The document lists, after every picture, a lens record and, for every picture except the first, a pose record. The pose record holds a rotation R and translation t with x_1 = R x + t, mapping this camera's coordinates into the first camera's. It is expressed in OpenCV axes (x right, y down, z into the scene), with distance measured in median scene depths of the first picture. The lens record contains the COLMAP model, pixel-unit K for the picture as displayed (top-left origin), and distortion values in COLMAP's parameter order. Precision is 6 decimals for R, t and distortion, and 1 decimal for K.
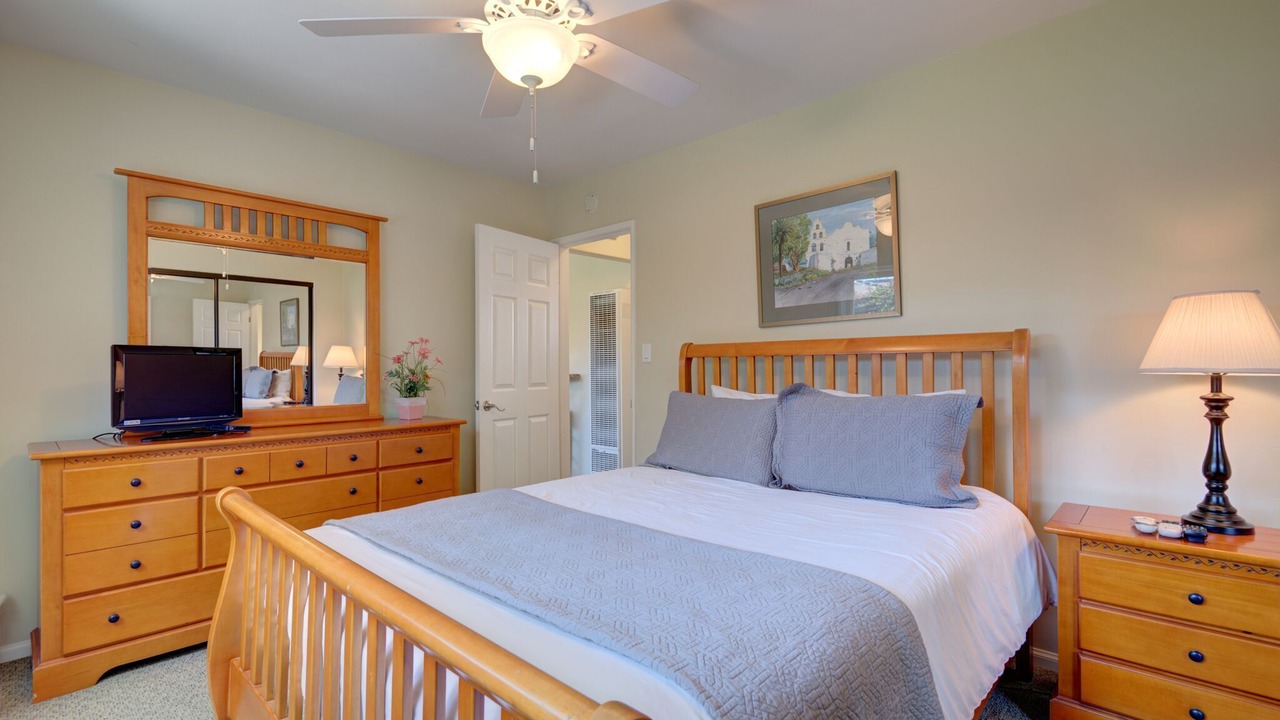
lens RADIAL K [[589.9, 0, 640.0], [0, 589.9, 359.9], [0, 0, 1]] dist [-0.003201, -0.000636]
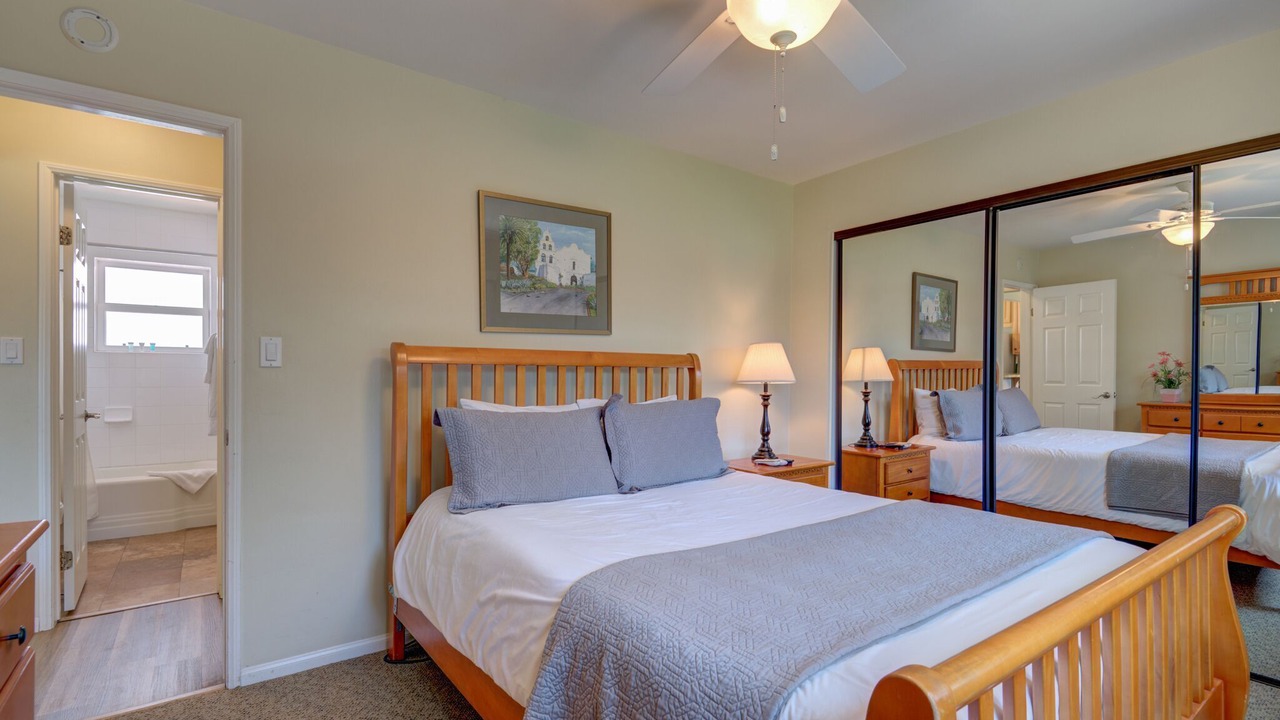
lens RADIAL K [[589.9, 0, 634.3], [0, 589.9, 369.2], [0, 0, 1]] dist [-0.003201, -0.000636]
pose [[0.171137, 0.028313, 0.984840, -0.657213], [-0.011435, 0.999577, -0.026749, 0.022895], [-0.985181, -0.006684, 0.171388, 0.675564]]
